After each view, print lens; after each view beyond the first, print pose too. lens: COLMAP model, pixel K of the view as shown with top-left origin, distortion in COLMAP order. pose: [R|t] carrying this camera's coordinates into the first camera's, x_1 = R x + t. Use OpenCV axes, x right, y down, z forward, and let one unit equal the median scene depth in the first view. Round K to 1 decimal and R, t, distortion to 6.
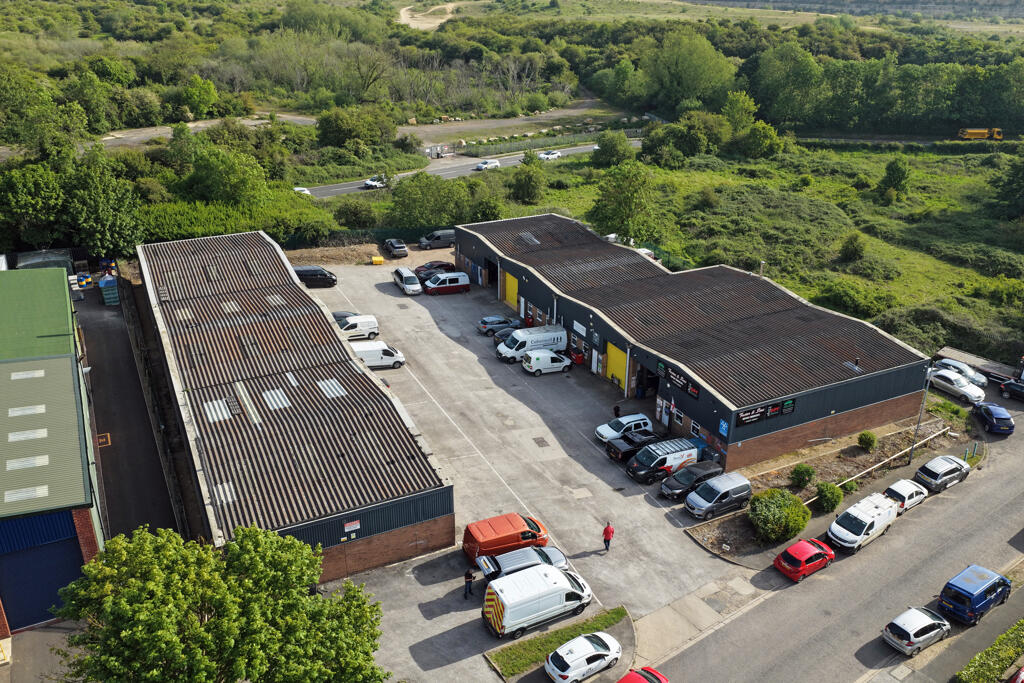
lens RADIAL K [[849.9, 0, 512.9], [0, 849.9, 340.4], [0, 0, 1]] dist [-0.013479, 0.044245]
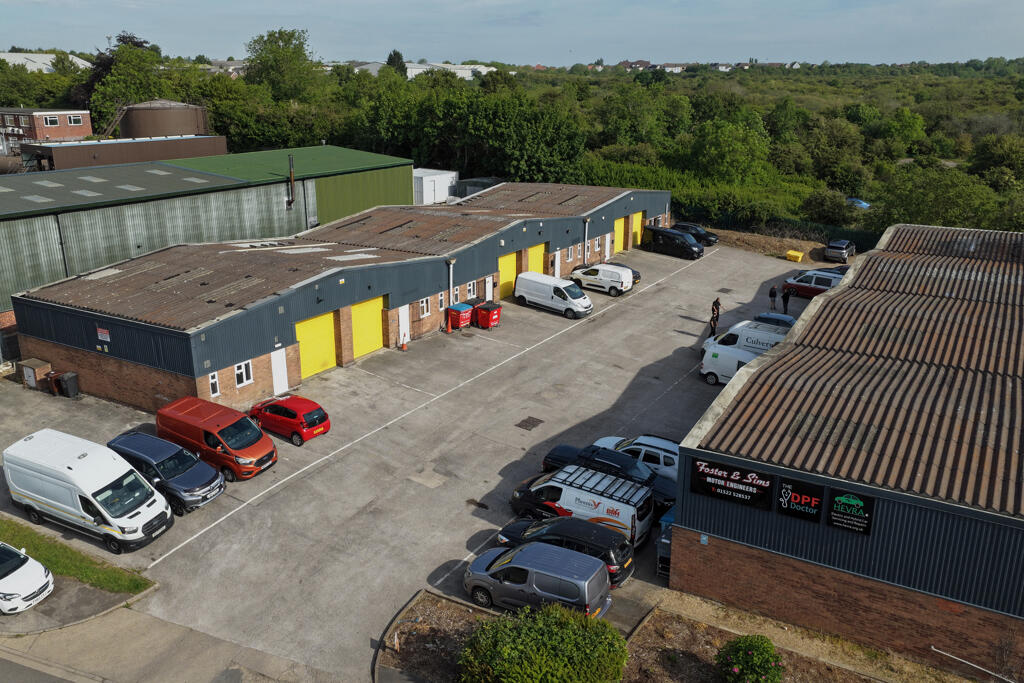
lens RADIAL K [[849.9, 0, 511.6], [0, 849.9, 338.4], [0, 0, 1]] dist [-0.013479, 0.044245]
pose [[0.544694, 0.237586, -0.804277, 0.491437], [-0.337263, 0.940119, 0.049303, 0.032758], [0.767830, 0.244397, 0.592206, 0.574870]]
